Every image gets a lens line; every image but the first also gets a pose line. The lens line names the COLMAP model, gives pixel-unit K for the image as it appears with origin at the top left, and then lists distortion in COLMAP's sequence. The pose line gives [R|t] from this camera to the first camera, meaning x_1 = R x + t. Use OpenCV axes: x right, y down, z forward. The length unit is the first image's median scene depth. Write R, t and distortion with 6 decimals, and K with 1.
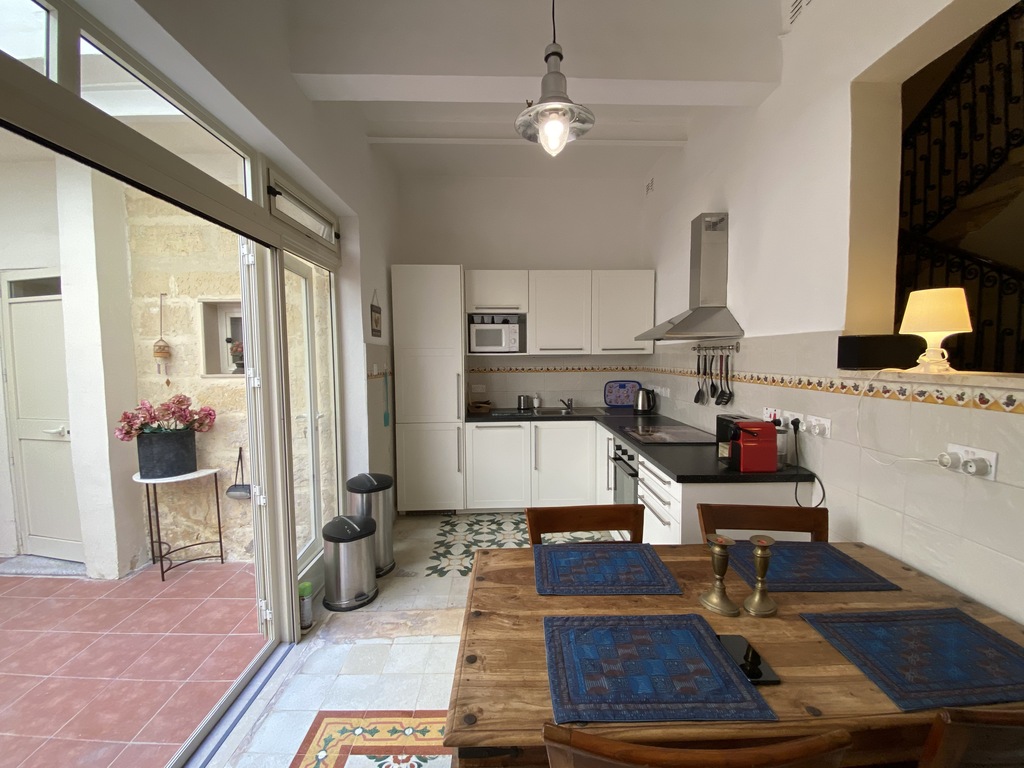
lens RADIAL K [[408.2, 0, 513.1], [0, 408.2, 383.4], [0, 0, 1]] dist [0.017447, -0.018327]
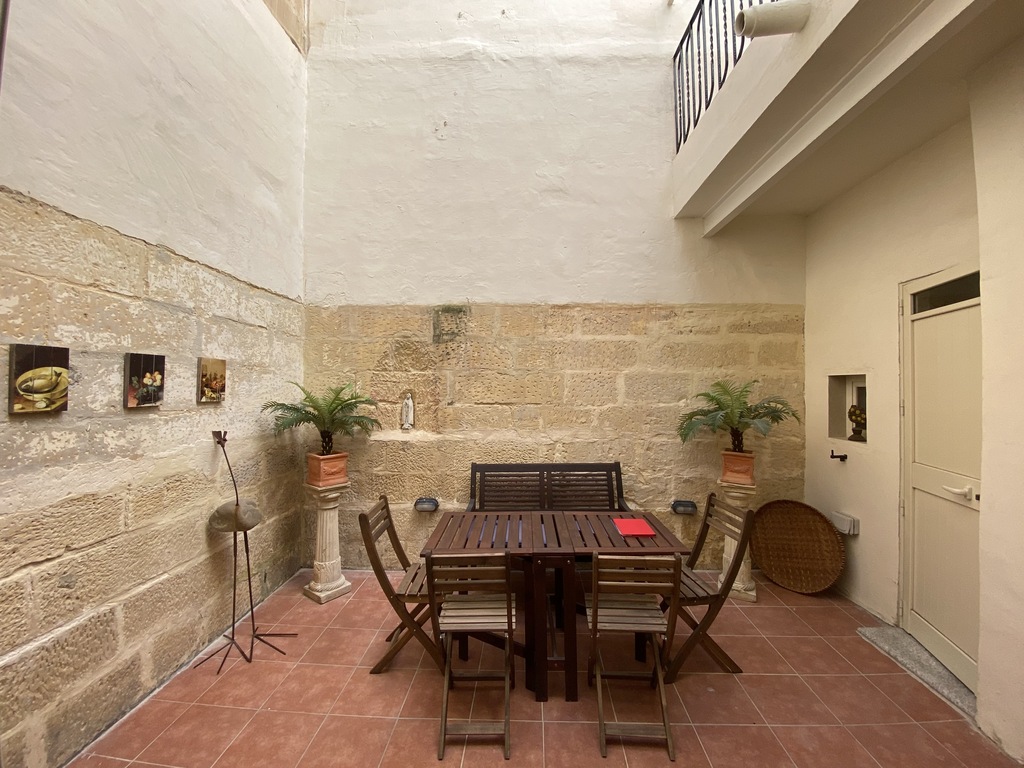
lens RADIAL K [[408.2, 0, 513.1], [0, 408.2, 383.4], [0, 0, 1]] dist [0.017447, -0.018327]
pose [[-0.116774, -0.001467, -0.993157, -0.324561], [-0.063547, 0.997961, 0.005998, -0.025469], [0.991123, 0.063812, -0.116630, 0.287025]]
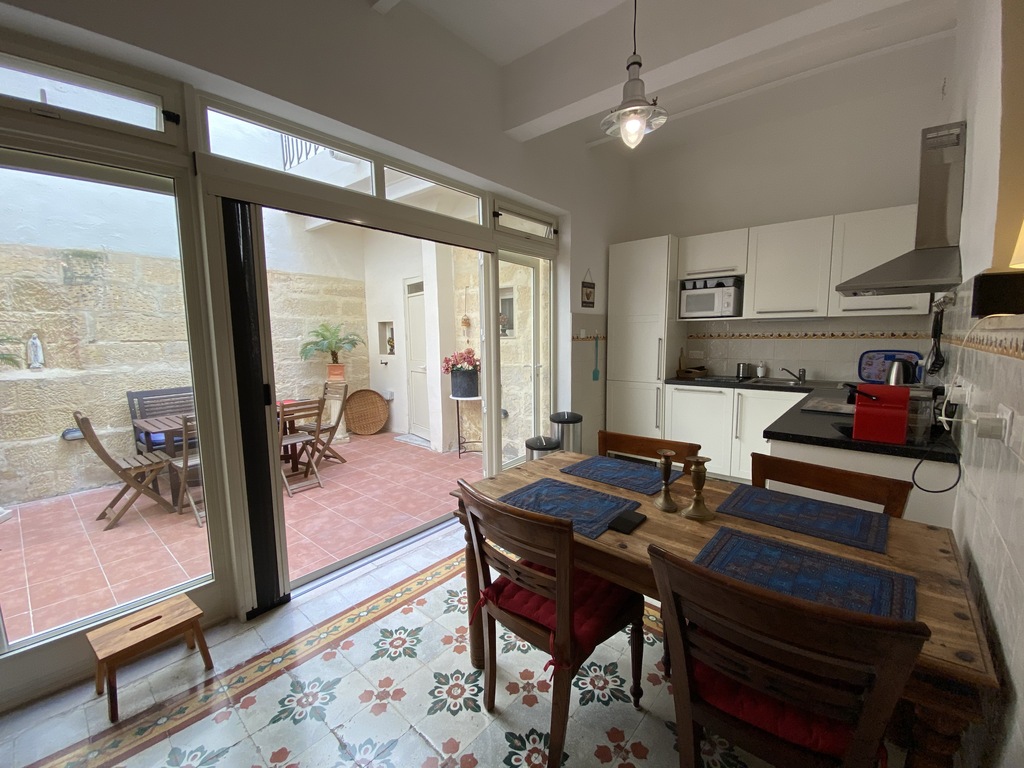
lens RADIAL K [[408.2, 0, 513.1], [0, 408.2, 383.4], [0, 0, 1]] dist [0.017447, -0.018327]
pose [[0.742886, 0.077014, -0.664974, 0.403559], [-0.036200, 0.996528, 0.074972, 0.038240], [0.668439, -0.031624, 0.743094, -0.099077]]
